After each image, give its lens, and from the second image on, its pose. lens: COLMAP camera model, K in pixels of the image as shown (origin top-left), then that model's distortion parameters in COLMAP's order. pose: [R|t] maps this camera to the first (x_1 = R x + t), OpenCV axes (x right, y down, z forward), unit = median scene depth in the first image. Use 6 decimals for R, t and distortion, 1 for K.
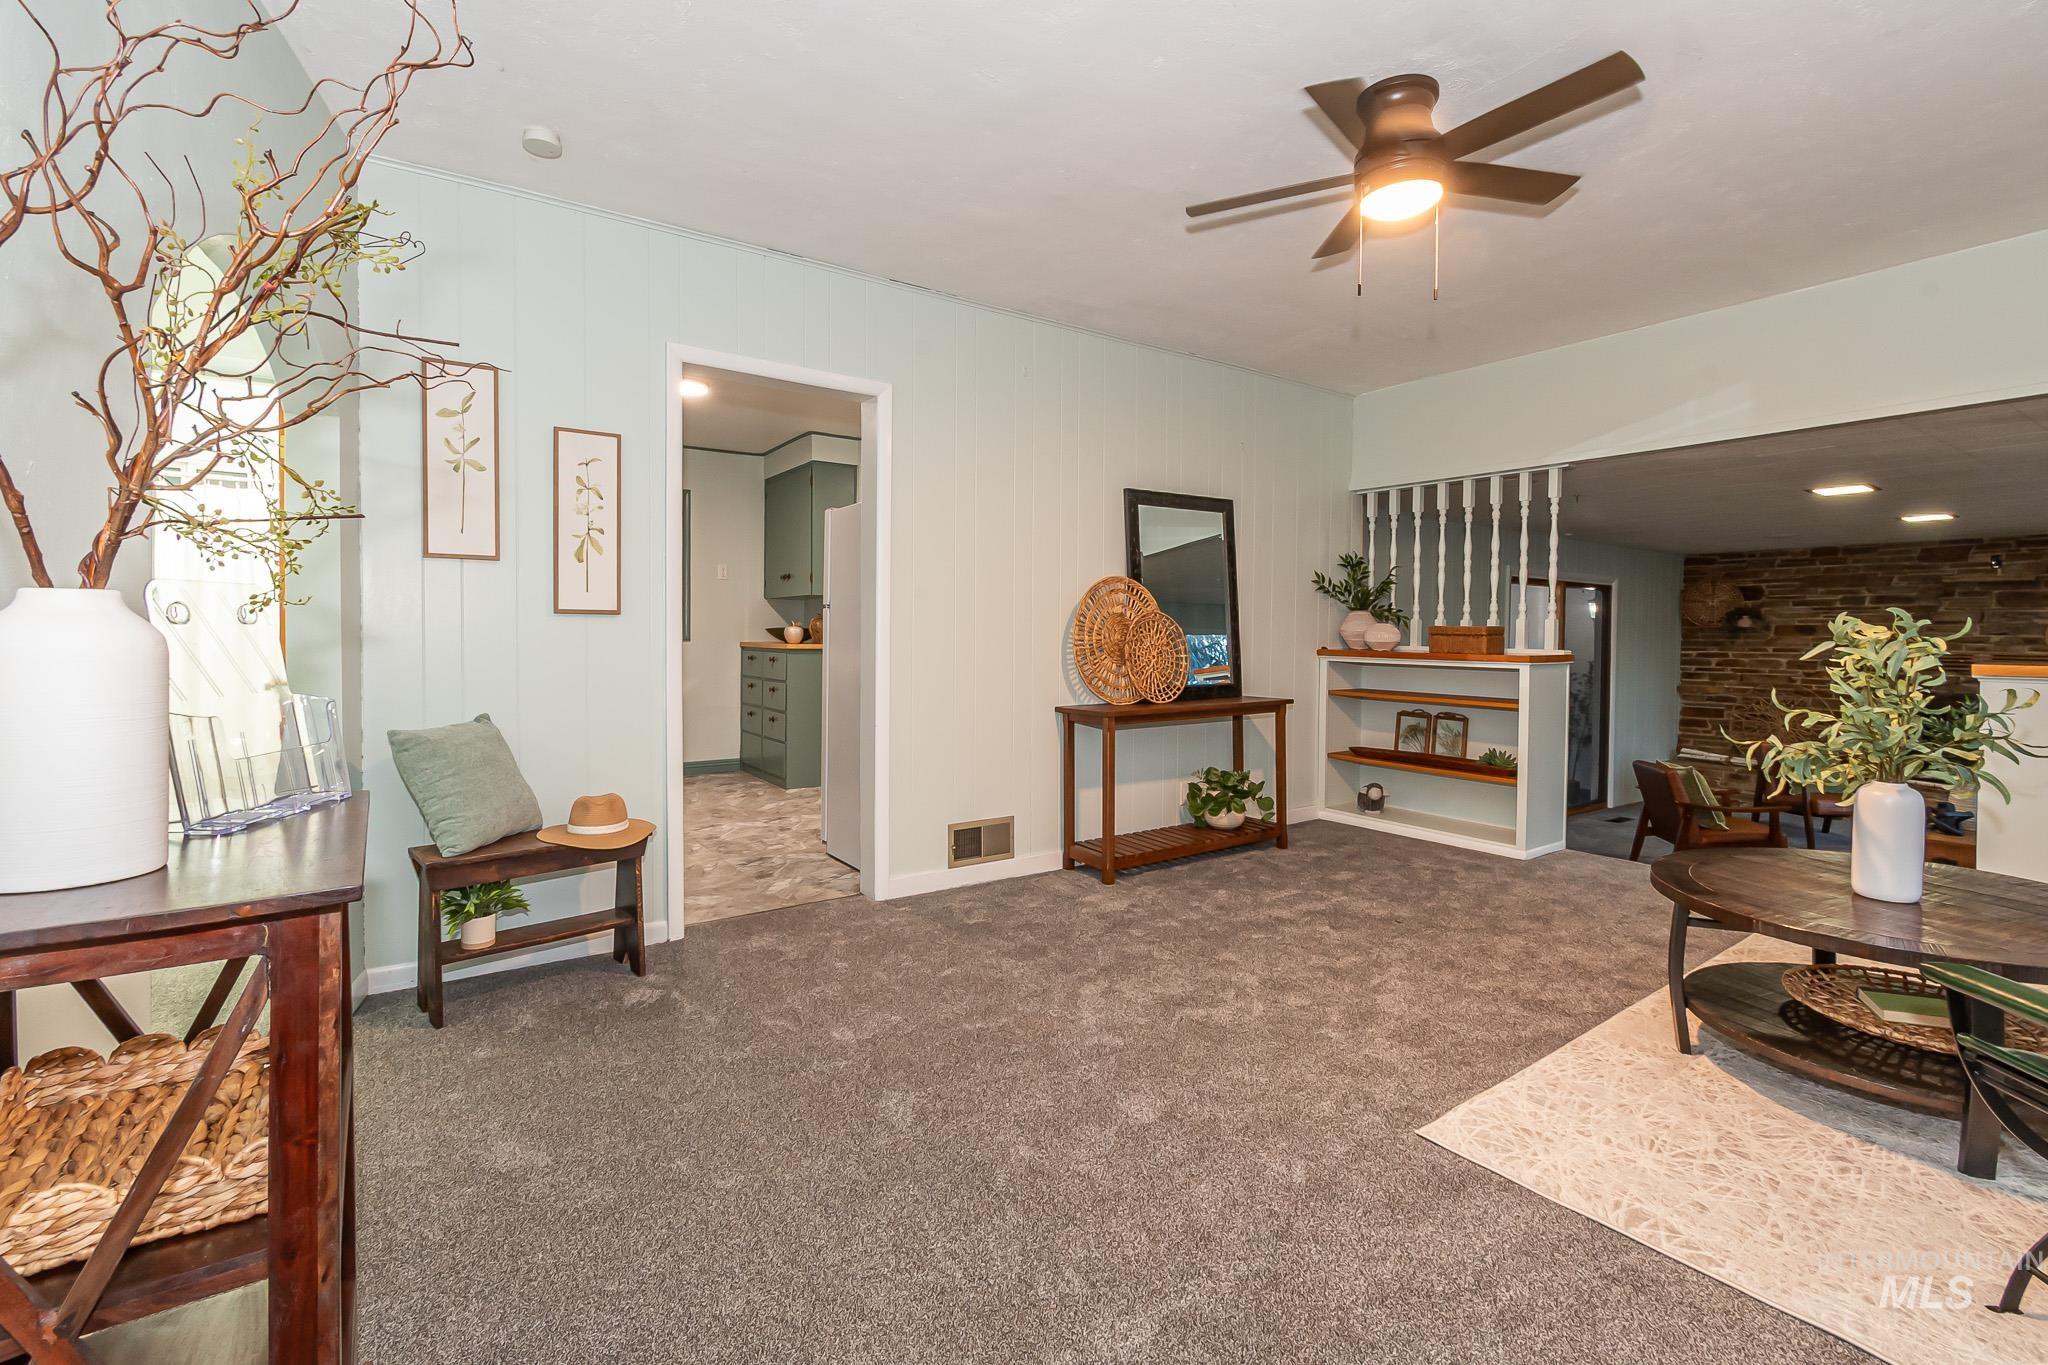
lens RADIAL K [[912.9, 0, 1035.2], [0, 912.9, 650.3], [0, 0, 1]] dist [-0.002130, -0.001335]
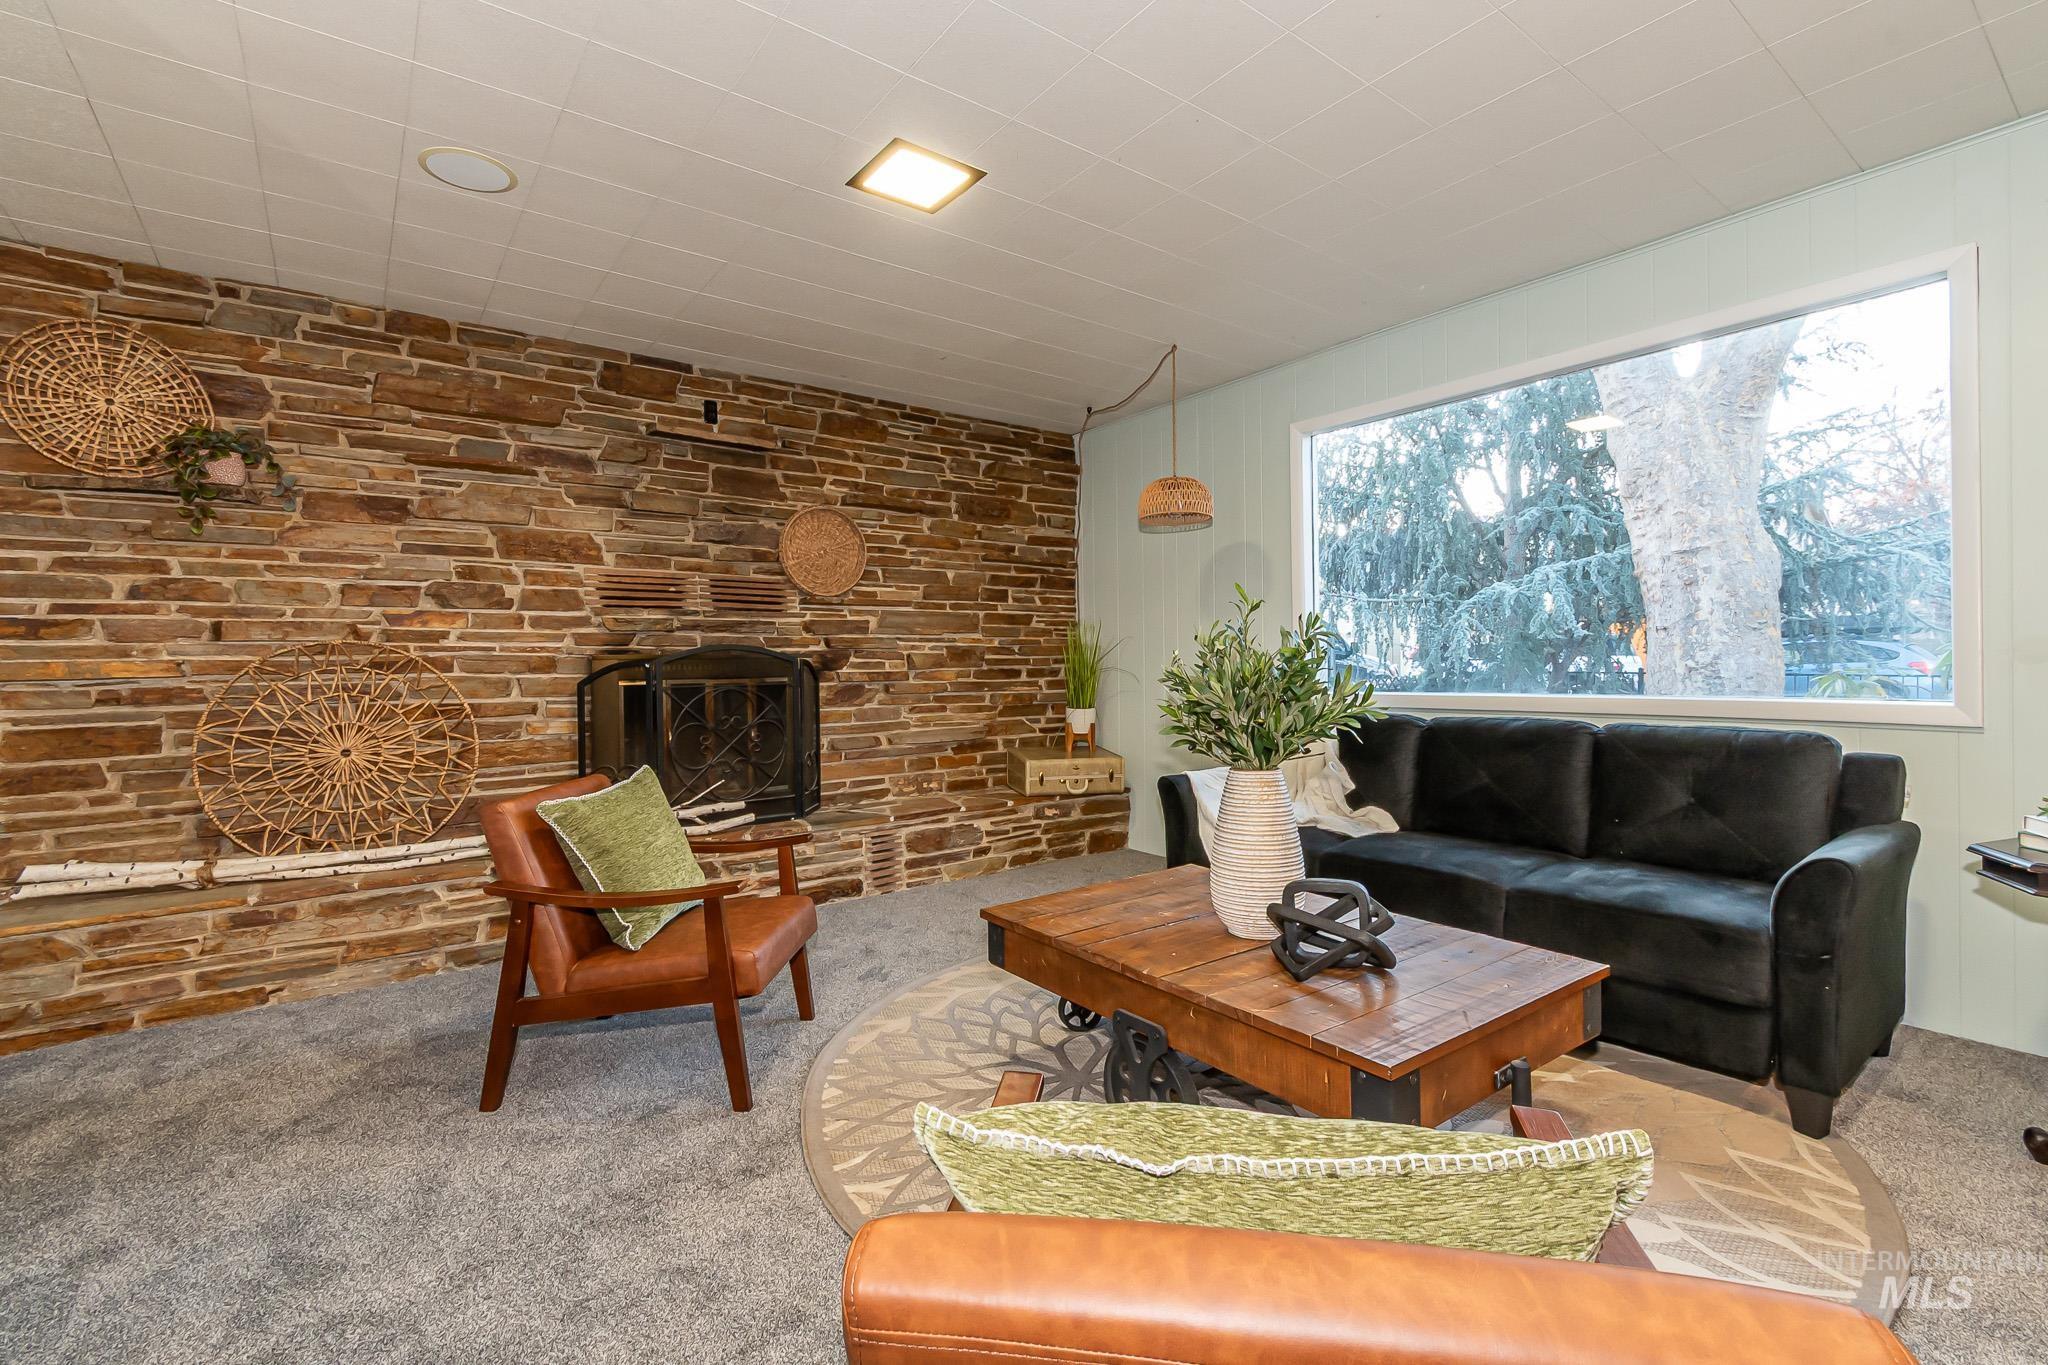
lens RADIAL K [[912.9, 0, 1028.5], [0, 912.9, 670.7], [0, 0, 1]] dist [-0.002130, -0.001335]
pose [[-0.030438, -0.015982, 0.999409, 0.419064], [0.026227, 0.999515, 0.016783, 0.048120], [-0.999192, 0.026722, -0.030005, 0.705597]]
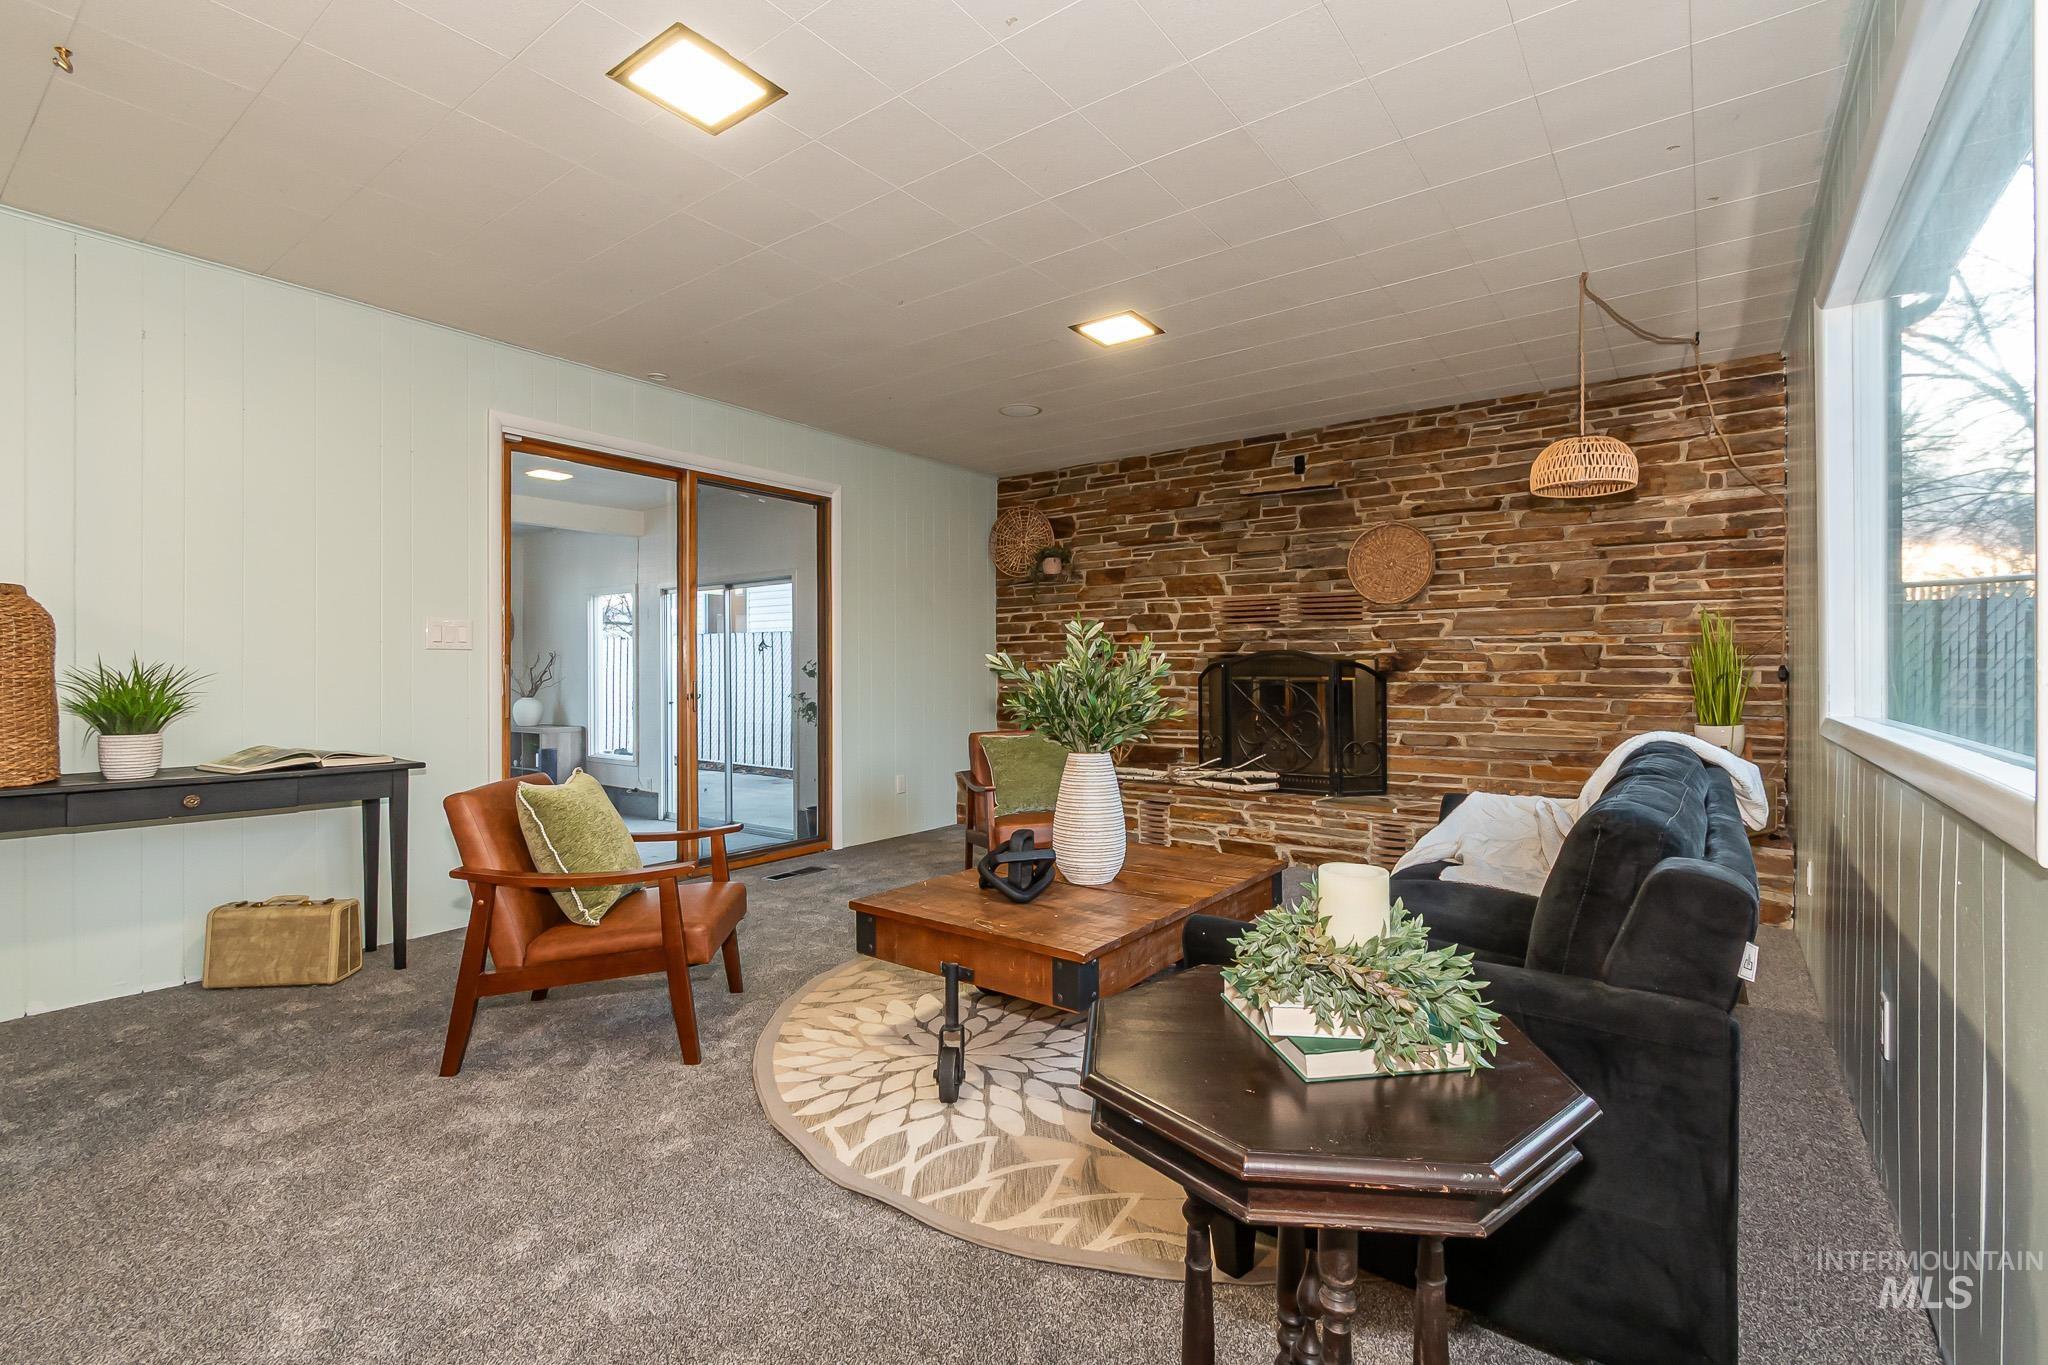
lens RADIAL K [[912.9, 0, 1030.1], [0, 912.9, 667.2], [0, 0, 1]] dist [-0.002130, -0.001335]
pose [[0.951783, -0.011185, 0.306569, 0.547697], [0.016043, 0.999782, -0.013330, 0.055165], [-0.306353, 0.017605, 0.951755, 0.338454]]
